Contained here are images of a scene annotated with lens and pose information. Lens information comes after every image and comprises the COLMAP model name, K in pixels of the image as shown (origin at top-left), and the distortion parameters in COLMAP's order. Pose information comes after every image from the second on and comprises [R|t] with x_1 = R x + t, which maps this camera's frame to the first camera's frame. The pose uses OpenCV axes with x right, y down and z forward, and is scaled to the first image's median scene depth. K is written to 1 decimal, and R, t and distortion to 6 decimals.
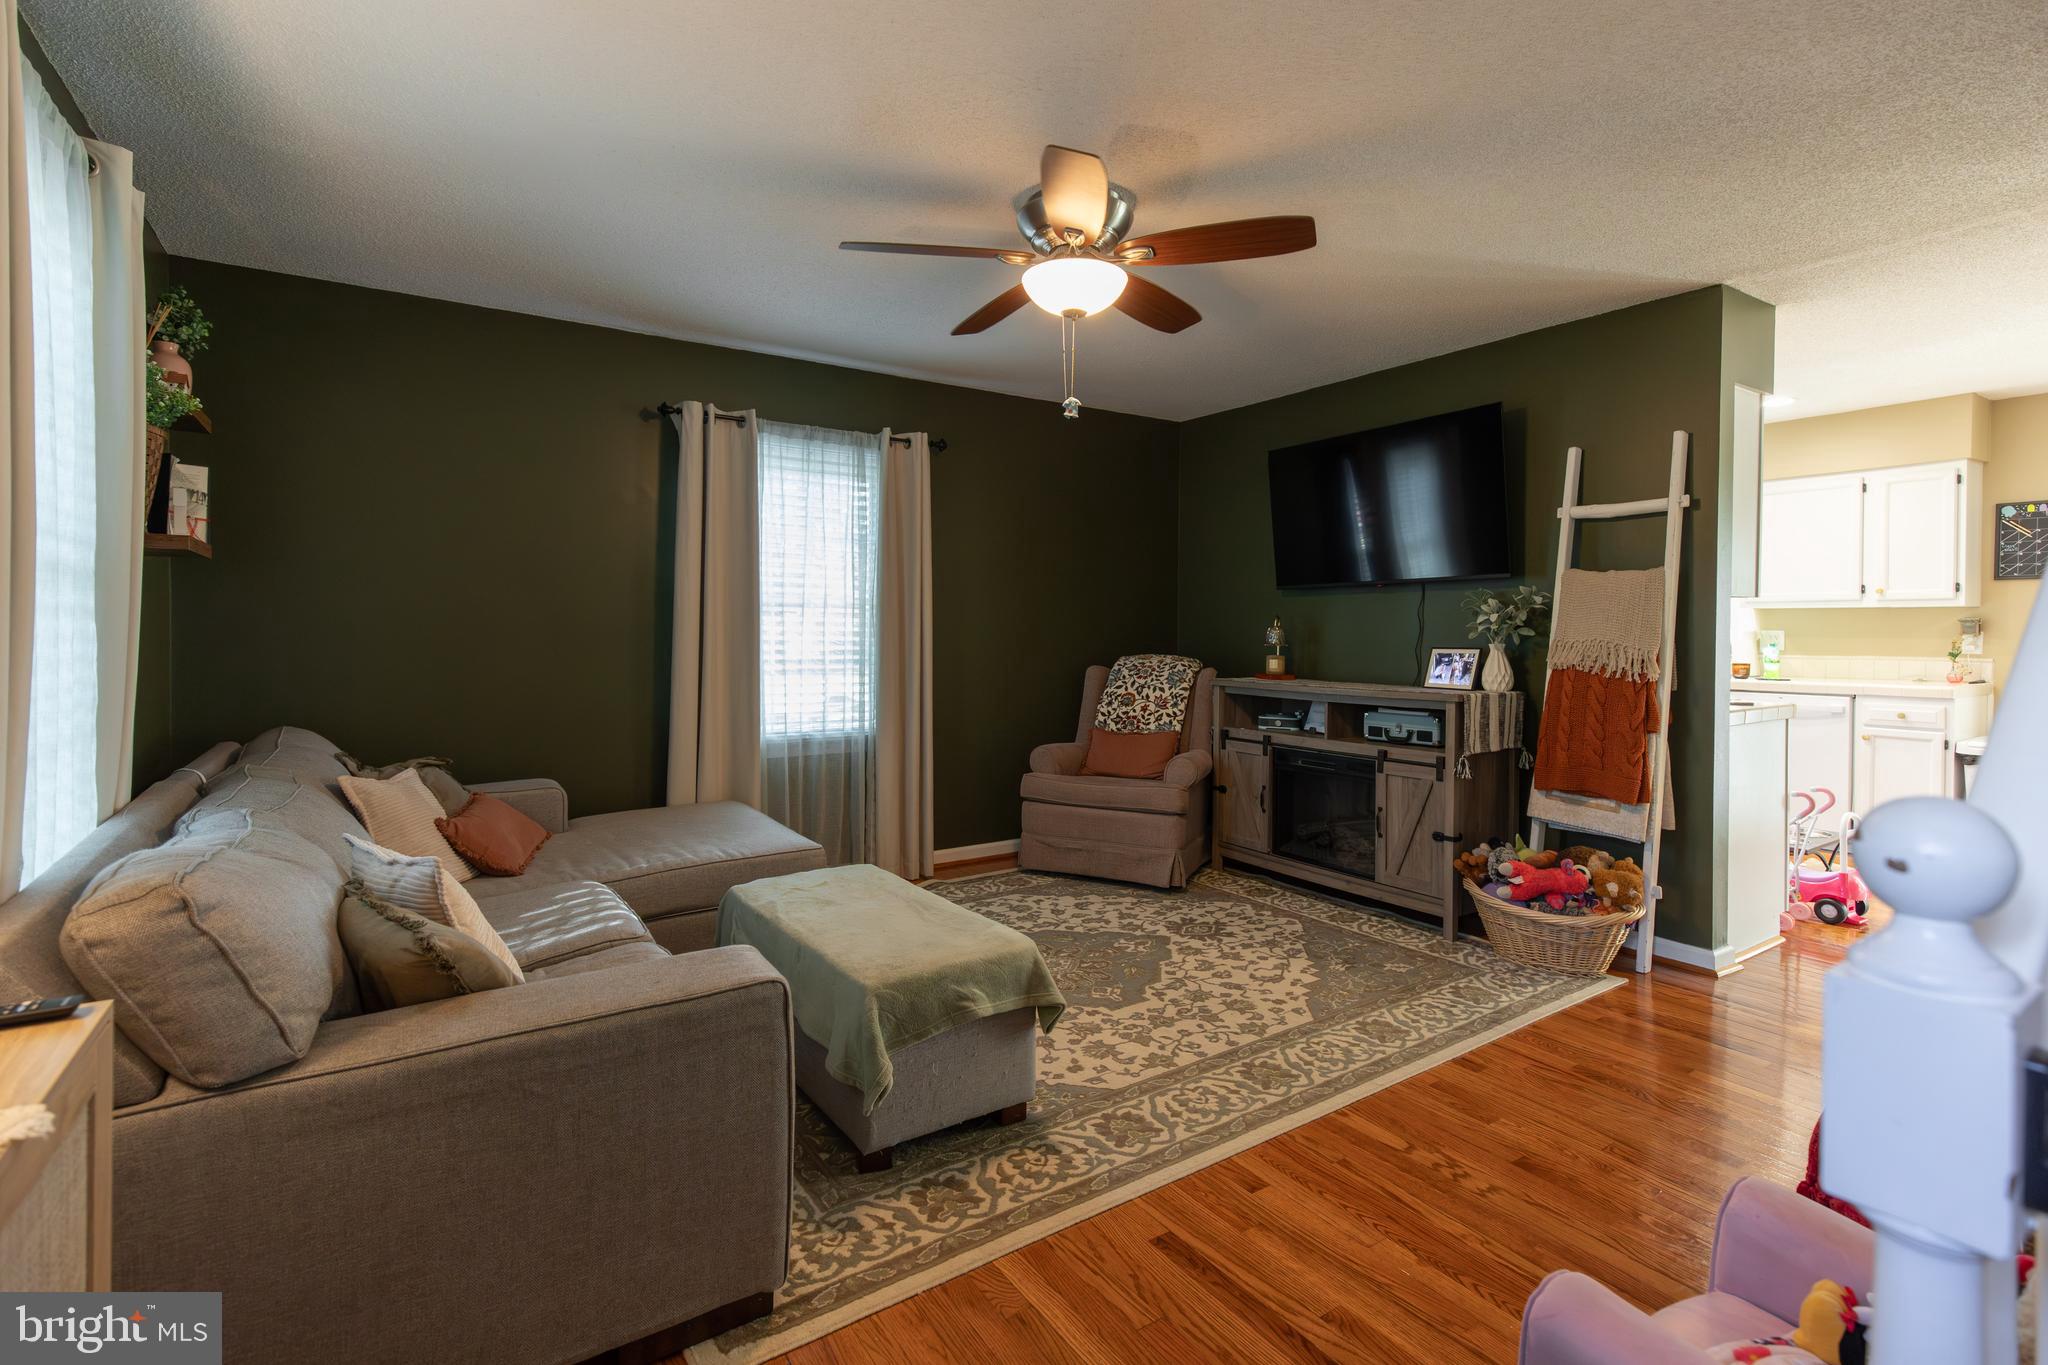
lens RADIAL K [[946.5, 0, 1025.2], [0, 946.5, 625.2], [0, 0, 1]] dist [0.001617, 0.000108]
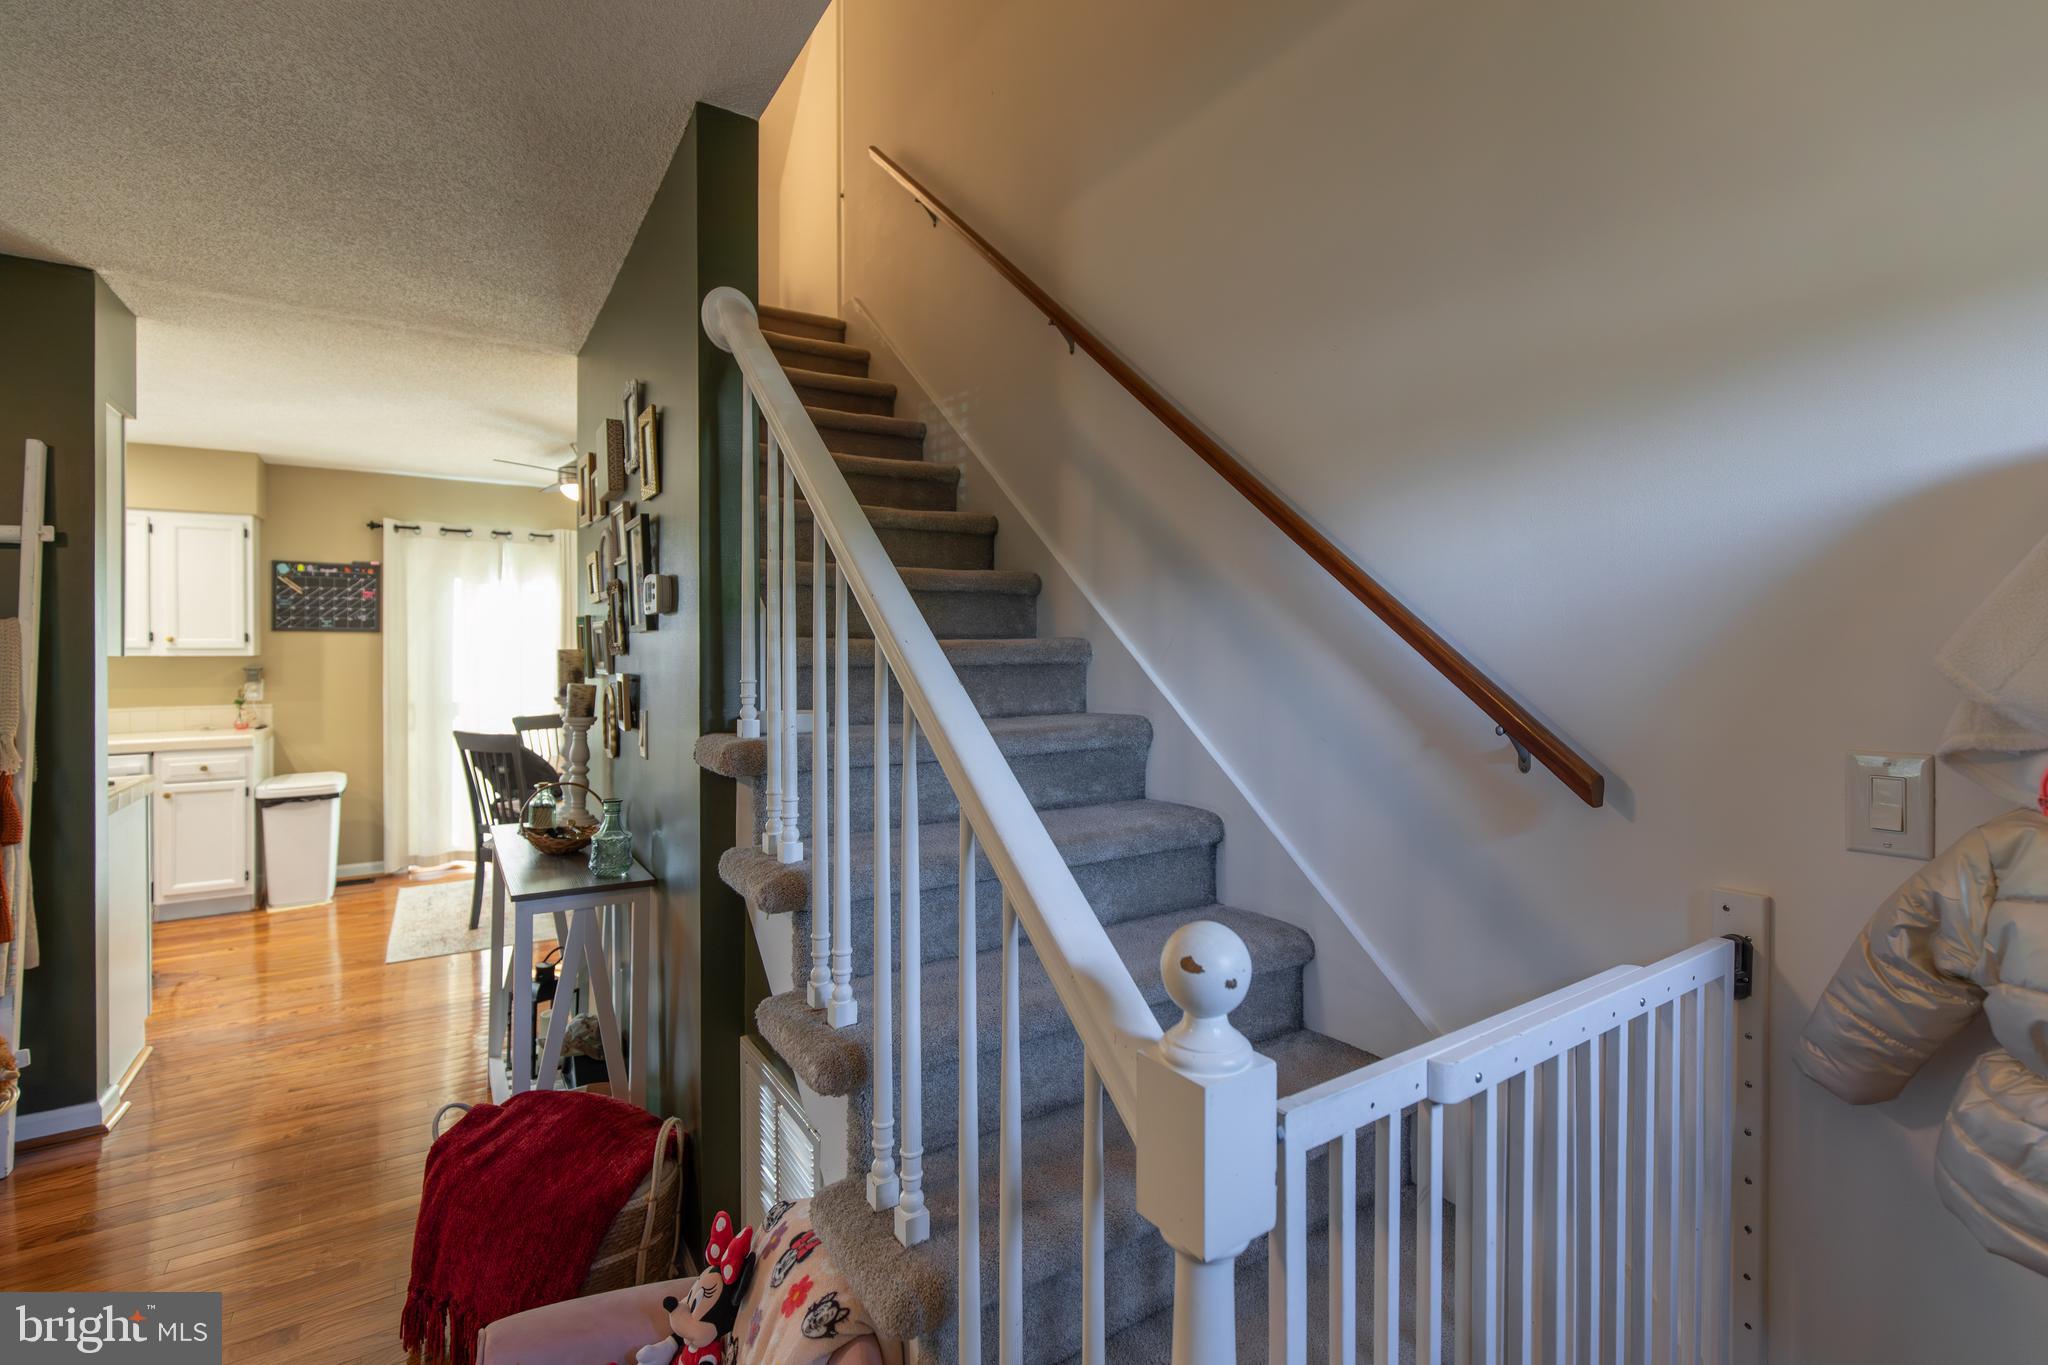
lens RADIAL K [[937.3, 0, 1022.4], [0, 937.3, 655.9], [0, 0, 1]] dist [-0.000142, -0.000129]
pose [[-0.000757, -0.006841, 0.999976, -0.061716], [0.002229, 0.999974, 0.006842, -0.034892], [-0.999997, 0.002234, -0.000742, 0.209059]]
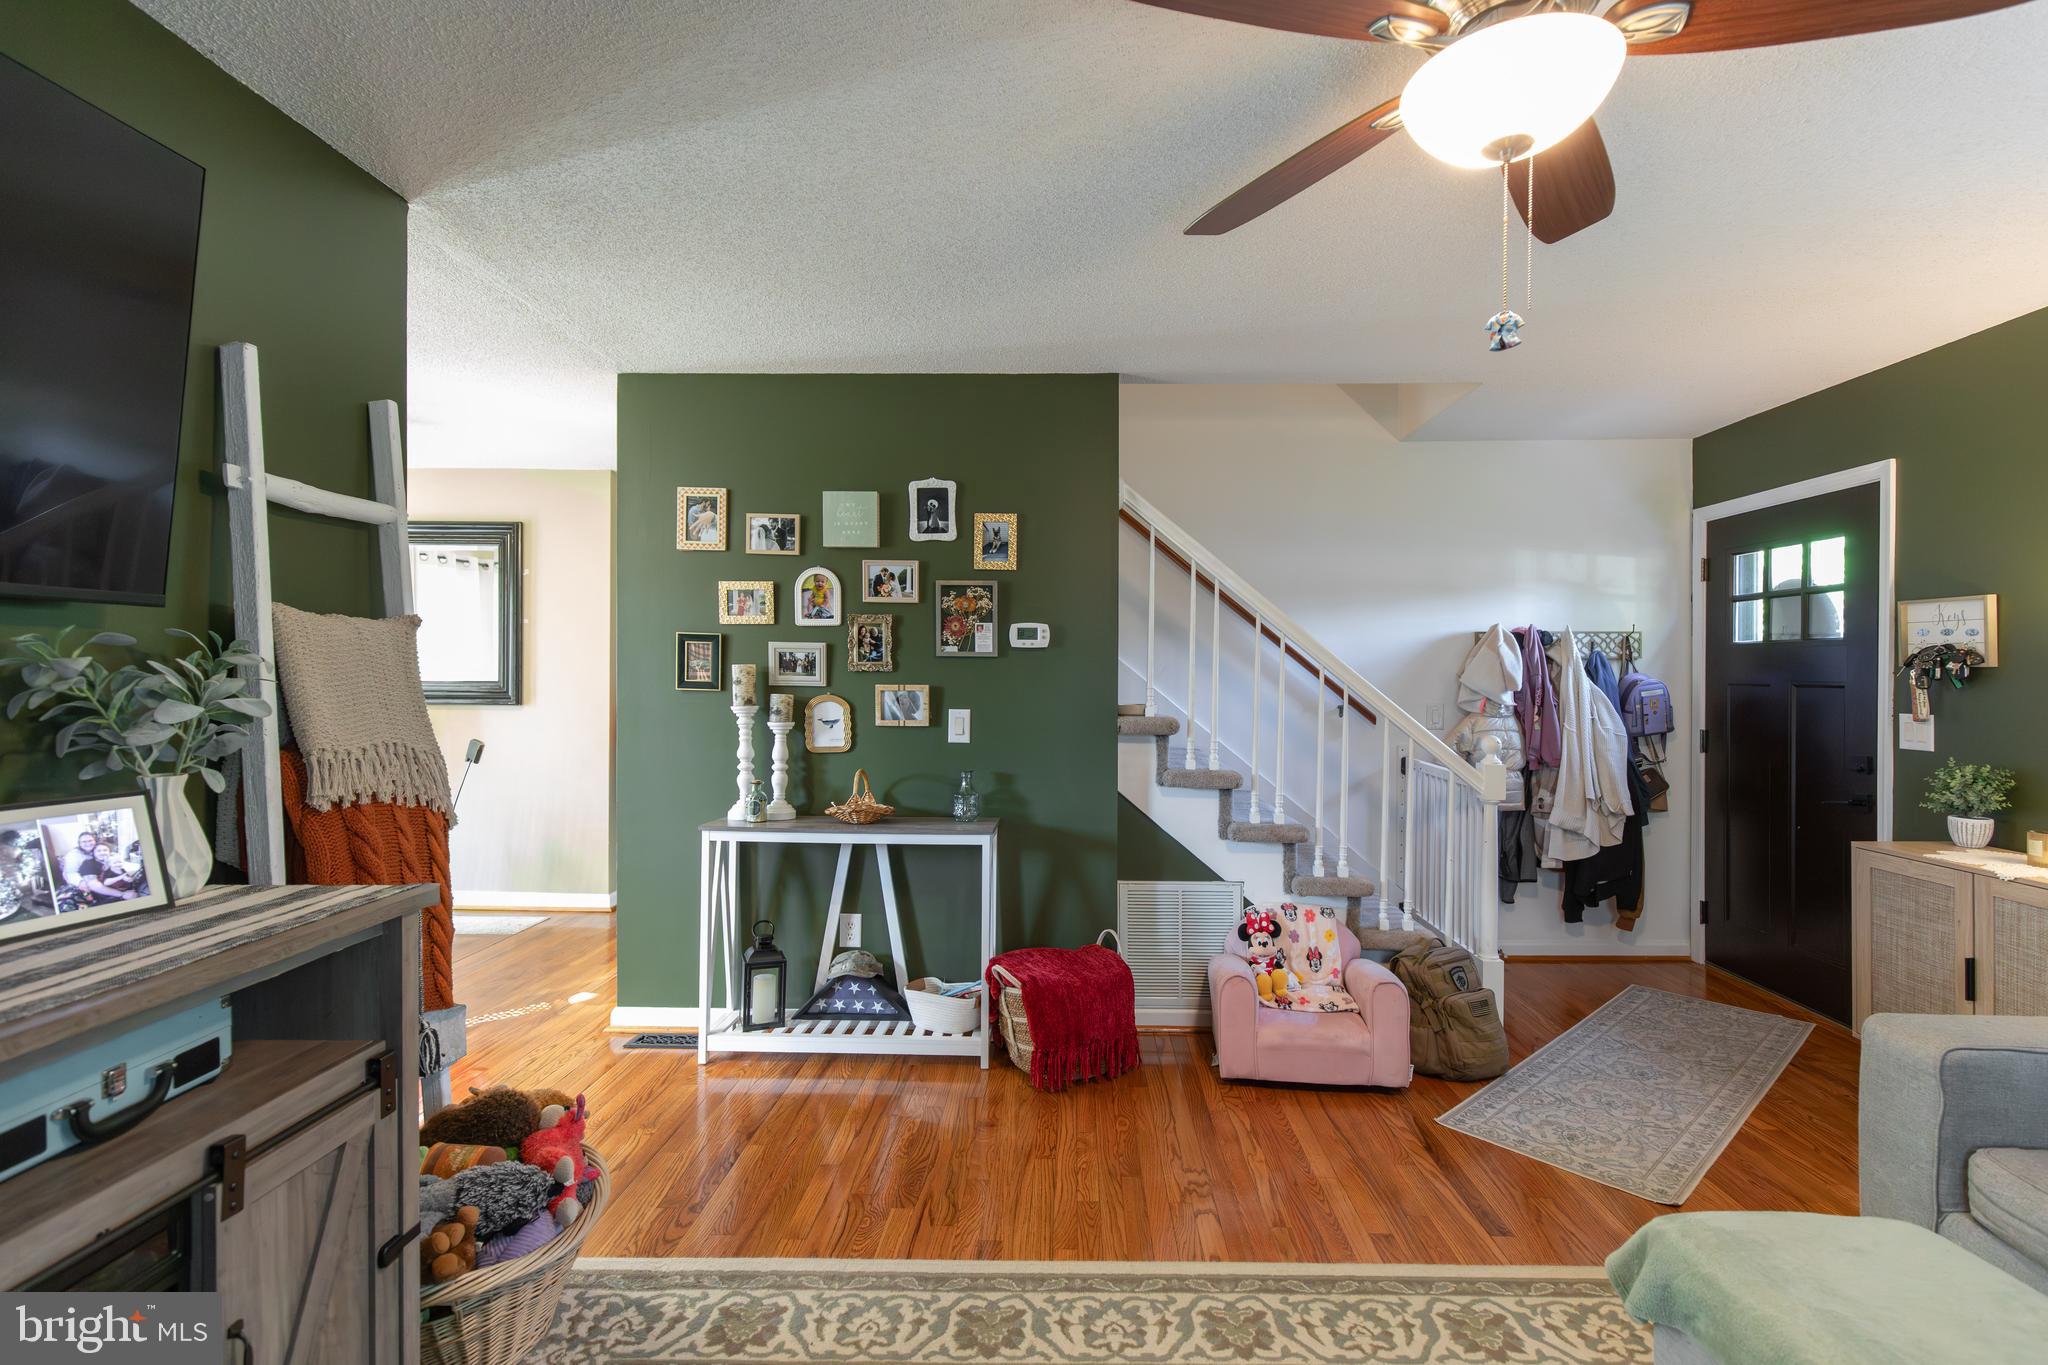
lens RADIAL K [[929.6, 0, 1071.0], [0, 929.6, 673.5], [0, 0, 1]] dist [0.005525, 0.000448]
pose [[-0.832514, -0.010400, 0.553906, -0.027289], [-0.013884, 0.999901, -0.002094, -0.029277], [-0.553829, -0.009434, -0.832577, 1.242398]]
